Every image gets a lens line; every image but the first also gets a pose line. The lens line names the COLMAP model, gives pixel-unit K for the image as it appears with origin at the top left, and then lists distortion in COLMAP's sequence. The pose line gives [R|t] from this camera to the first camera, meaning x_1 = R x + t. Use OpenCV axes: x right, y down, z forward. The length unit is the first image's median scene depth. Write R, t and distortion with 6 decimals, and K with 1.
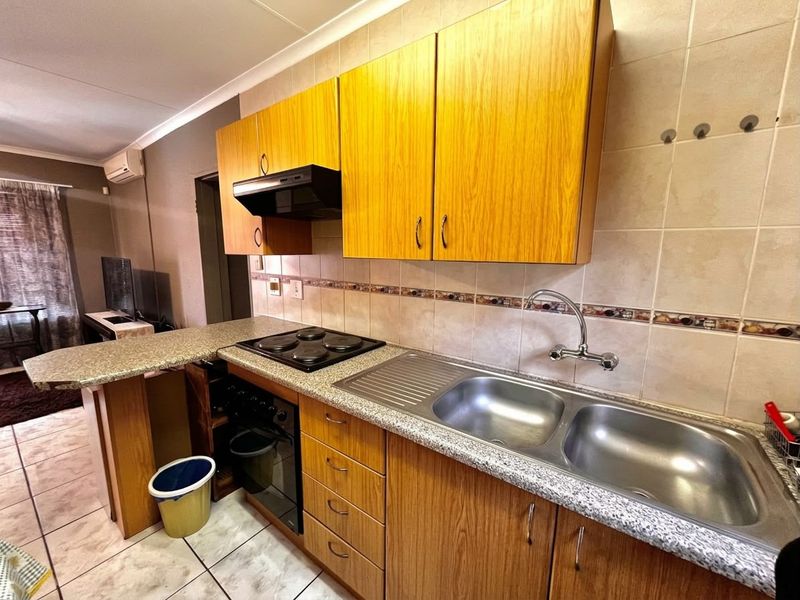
lens RADIAL K [[320.2, 0, 400.9], [0, 320.2, 301.5], [0, 0, 1]] dist [-0.000080, -0.000004]
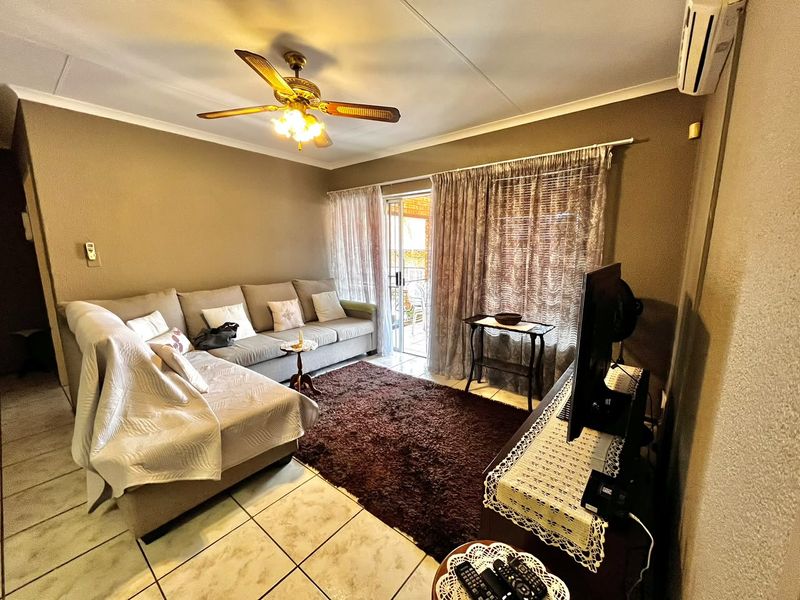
lens RADIAL K [[320.2, 0, 403.4], [0, 320.2, 300.8], [0, 0, 1]] dist [-0.000080, -0.000004]
pose [[-0.035831, 0.154124, -0.987402, -0.405399], [-0.148155, 0.976299, 0.157767, -0.106783], [0.988315, 0.151942, -0.012148, 0.662722]]
